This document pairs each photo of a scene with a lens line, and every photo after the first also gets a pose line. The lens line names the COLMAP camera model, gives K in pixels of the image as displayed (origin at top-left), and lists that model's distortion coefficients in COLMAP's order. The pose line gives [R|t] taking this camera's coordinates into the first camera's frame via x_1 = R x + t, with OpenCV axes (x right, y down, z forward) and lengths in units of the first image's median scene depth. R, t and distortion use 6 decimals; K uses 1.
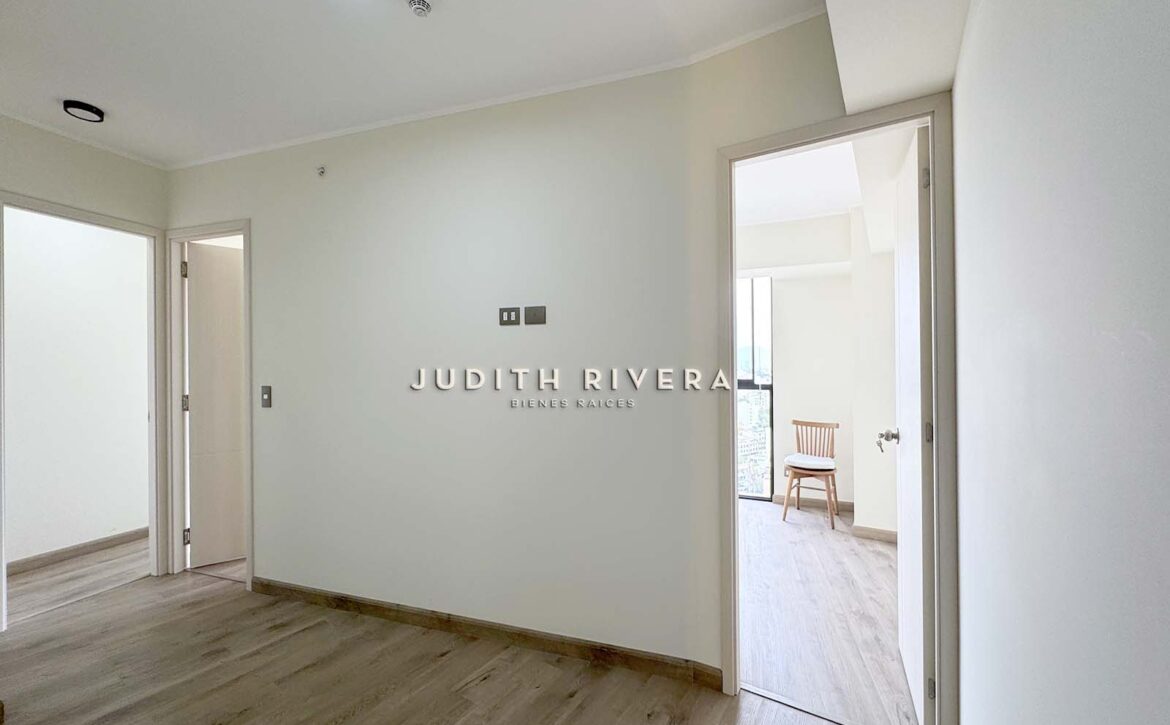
lens RADIAL K [[474.4, 0, 580.8], [0, 474.4, 373.1], [0, 0, 1]] dist [-0.000339, -0.000200]
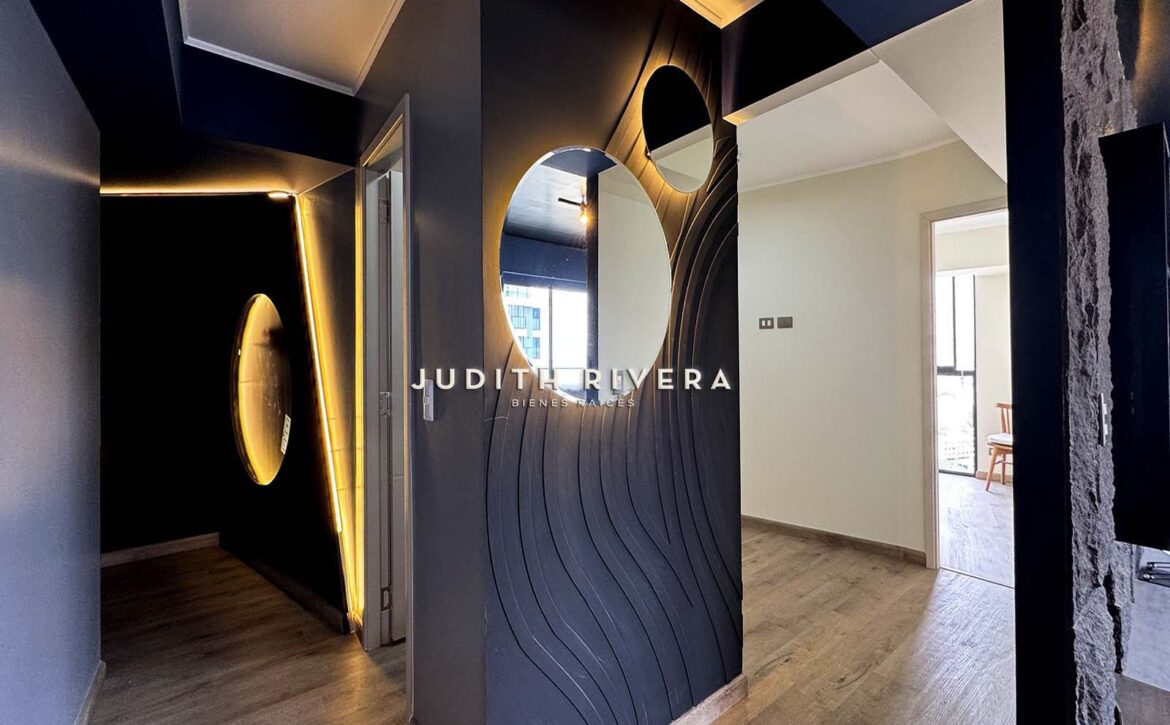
lens RADIAL K [[474.4, 0, 583.3], [0, 474.4, 359.1], [0, 0, 1]] dist [-0.000339, -0.000200]
pose [[0.948135, -0.000641, -0.317866, -0.118979], [-0.001165, 0.999984, -0.005491, 0.004984], [0.317864, 0.005576, 0.948120, -0.365949]]
